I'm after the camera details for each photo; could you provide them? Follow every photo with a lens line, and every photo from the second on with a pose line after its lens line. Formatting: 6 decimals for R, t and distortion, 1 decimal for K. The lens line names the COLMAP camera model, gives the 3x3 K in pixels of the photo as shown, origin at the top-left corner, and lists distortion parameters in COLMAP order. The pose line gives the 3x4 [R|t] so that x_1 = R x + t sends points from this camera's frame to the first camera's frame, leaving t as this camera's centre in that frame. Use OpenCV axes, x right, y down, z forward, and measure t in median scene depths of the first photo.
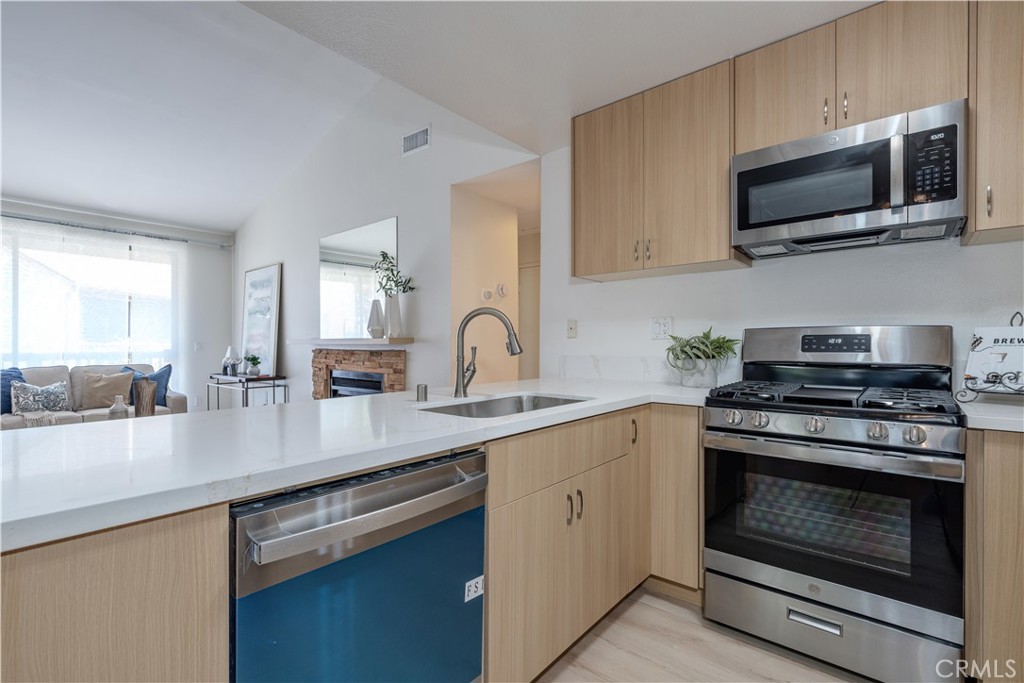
lens RADIAL K [[458.6, 0, 517.4], [0, 458.6, 348.3], [0, 0, 1]] dist [-0.002699, -0.000977]
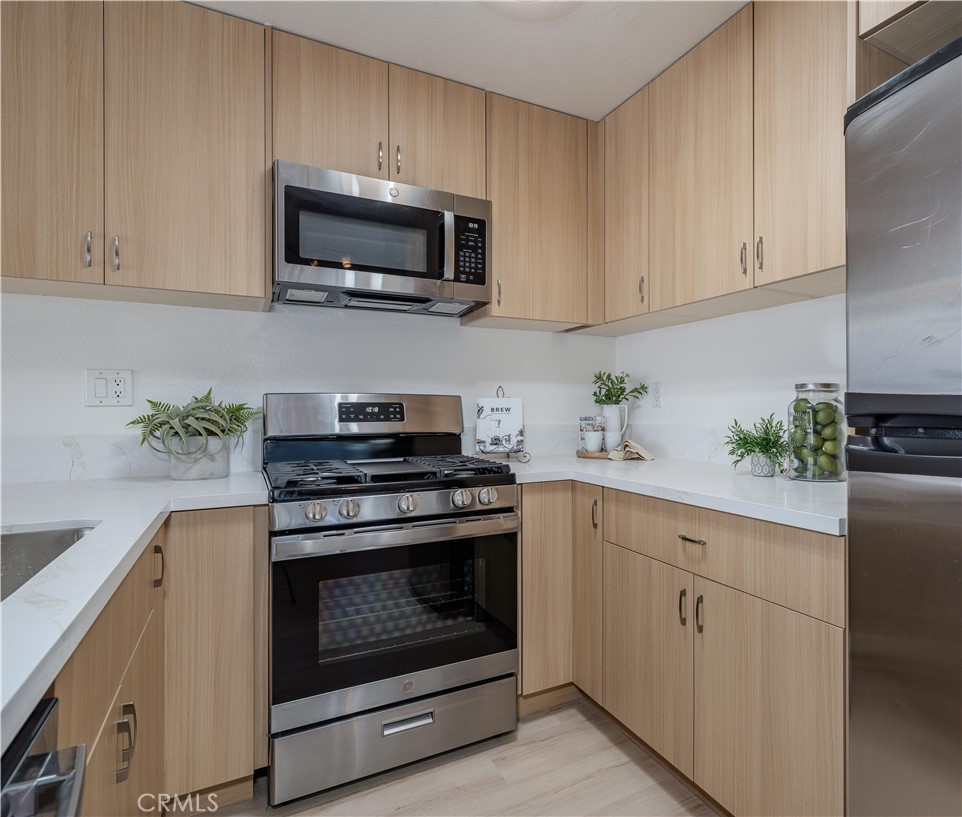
lens RADIAL K [[572.6, 0, 575.9], [0, 572.6, 404.9], [0, 0, 1]] dist [0.004268, -0.001653]
pose [[0.337731, 0.005611, 0.941226, -0.194202], [0.012518, 0.999867, -0.010452, -0.006863], [-0.941159, 0.015312, 0.337616, 0.194623]]
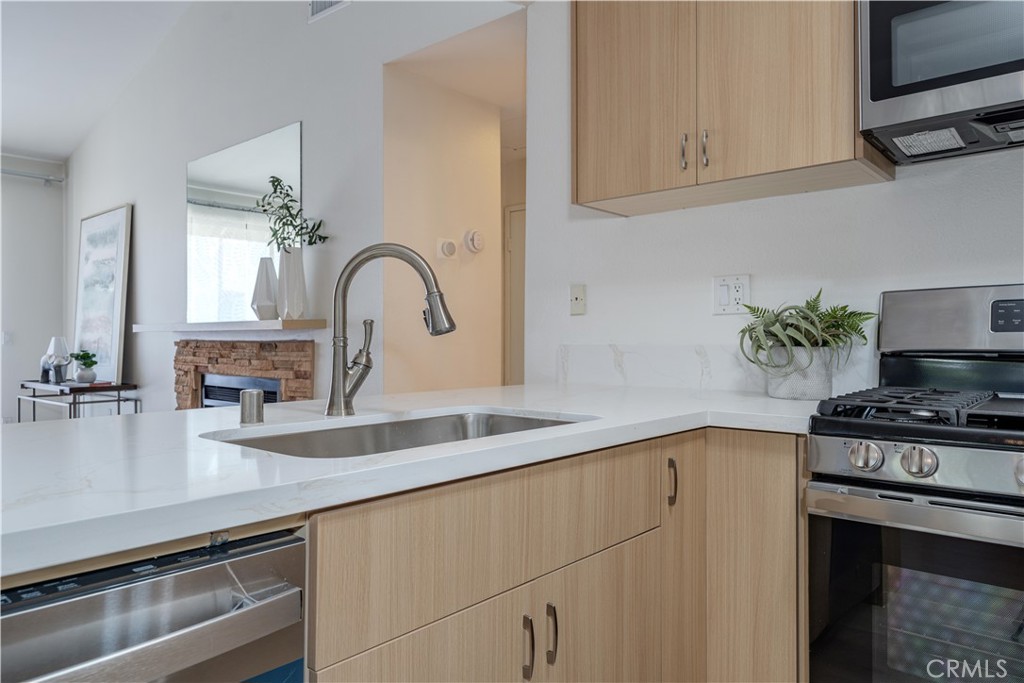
lens RADIAL K [[683.2, 0, 520.6], [0, 683.2, 340.9], [0, 0, 1]] dist [-0.008054, 0.008206]
pose [[0.999918, 0.000261, -0.012831, 0.070668], [-0.000370, 0.999964, -0.008499, 0.021261], [0.012828, 0.008503, 0.999882, 0.170660]]
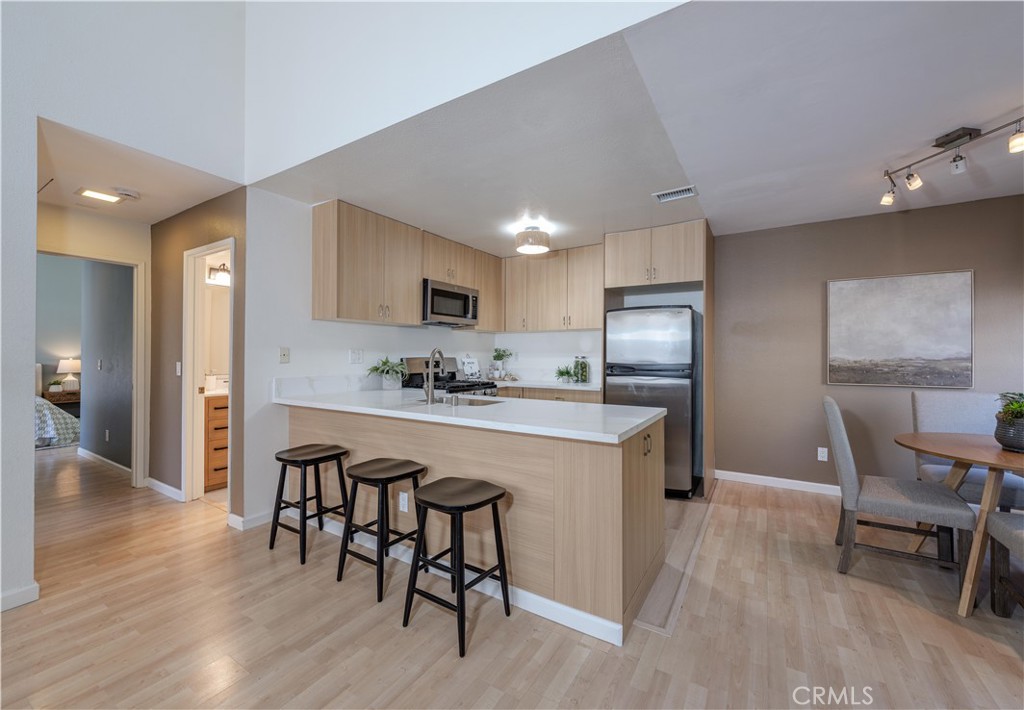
lens RADIAL K [[395.6, 0, 539.0], [0, 395.6, 353.2], [0, 0, 1]] dist [-0.015668, -0.000089]
pose [[-0.170505, 0.003260, 0.985351, -1.188541], [0.006909, 0.999974, -0.002113, -0.050376], [-0.985333, 0.006447, -0.170523, 0.661952]]
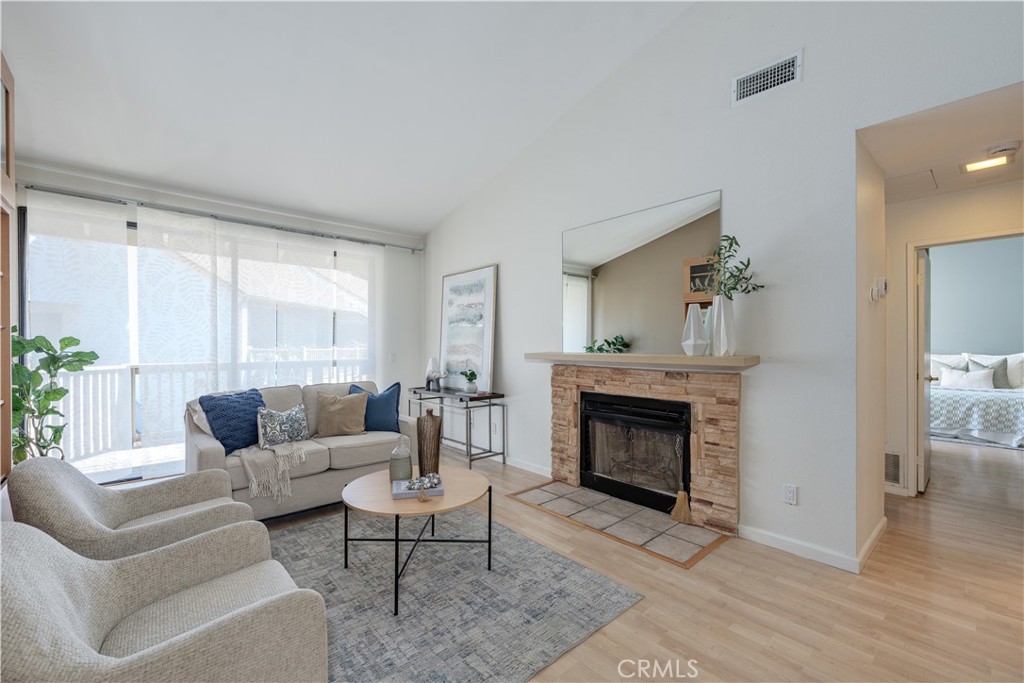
lens RADIAL K [[425.1, 0, 515.6], [0, 425.1, 345.4], [0, 0, 1]] dist [-0.000569, -0.000133]
pose [[0.987938, -0.001818, -0.154838, -0.831666], [0.000704, 0.999973, -0.007249, -0.058507], [0.154847, 0.007053, 0.987913, 0.478897]]
